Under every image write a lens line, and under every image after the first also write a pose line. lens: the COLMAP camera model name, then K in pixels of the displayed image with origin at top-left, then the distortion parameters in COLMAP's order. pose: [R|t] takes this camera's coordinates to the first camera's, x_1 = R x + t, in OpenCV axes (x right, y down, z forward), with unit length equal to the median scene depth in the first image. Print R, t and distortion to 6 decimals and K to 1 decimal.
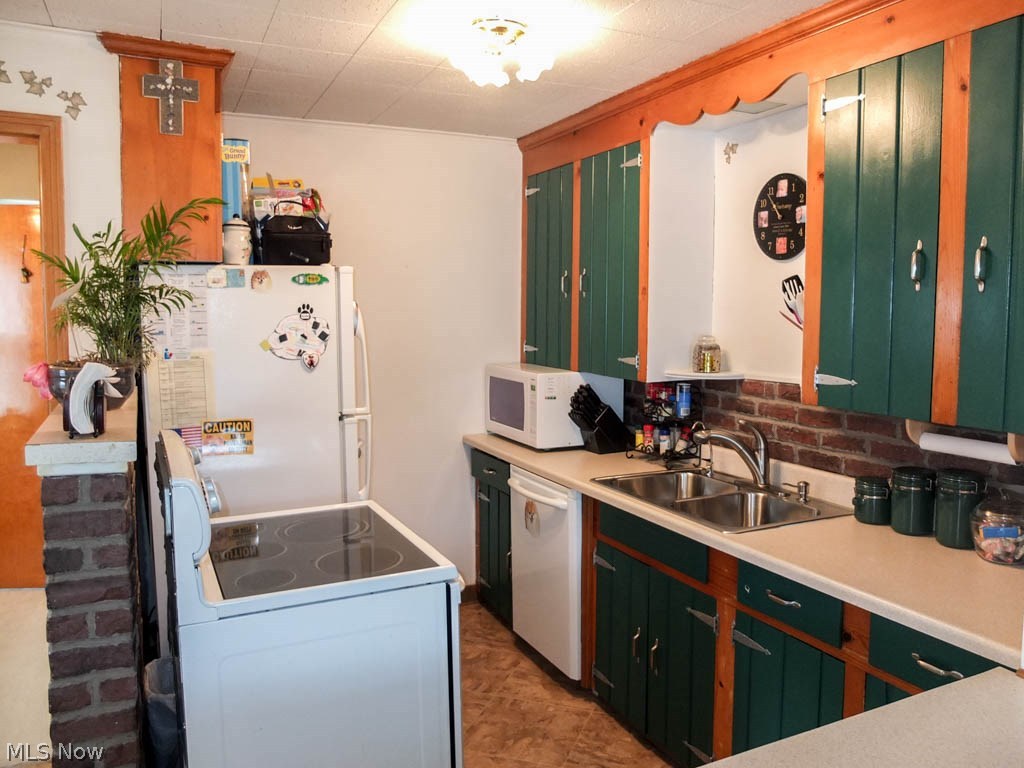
lens RADIAL K [[797.6, 0, 517.0], [0, 797.6, 366.1], [0, 0, 1]] dist [-0.048359, 0.037062]
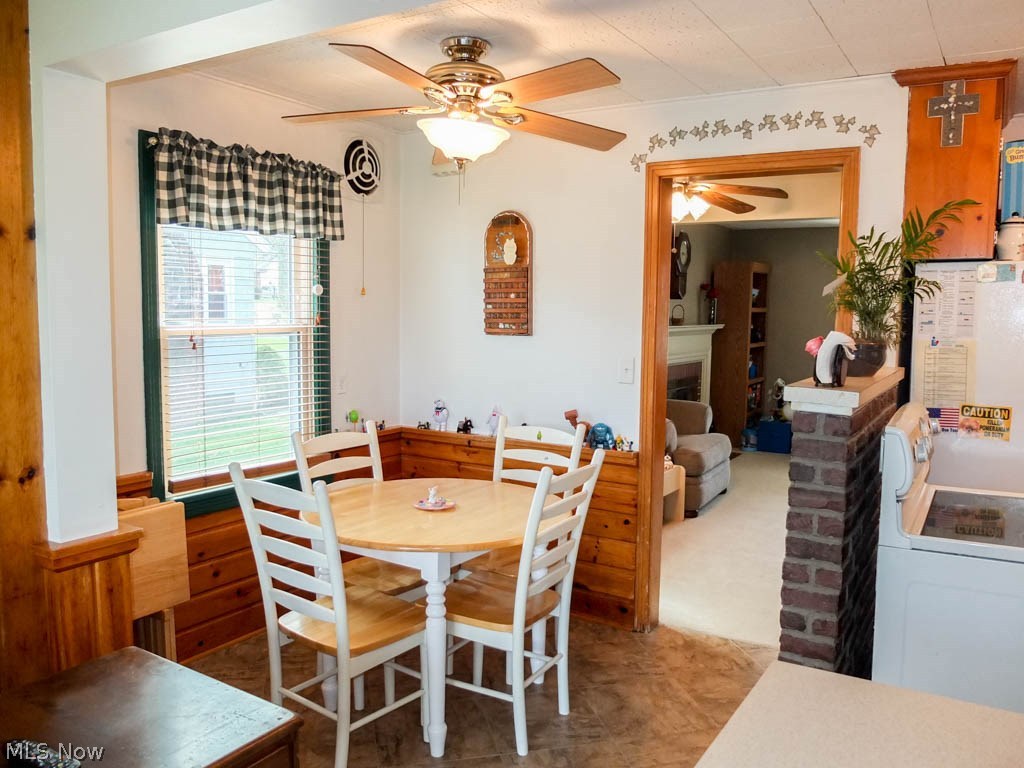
lens RADIAL K [[797.6, 0, 517.0], [0, 797.6, 366.1], [0, 0, 1]] dist [-0.048359, 0.037062]
pose [[0.538318, 0.064594, -0.840263, 0.230942], [-0.079827, 0.996484, 0.025462, 0.047929], [0.838953, 0.053369, 0.541581, -0.135410]]
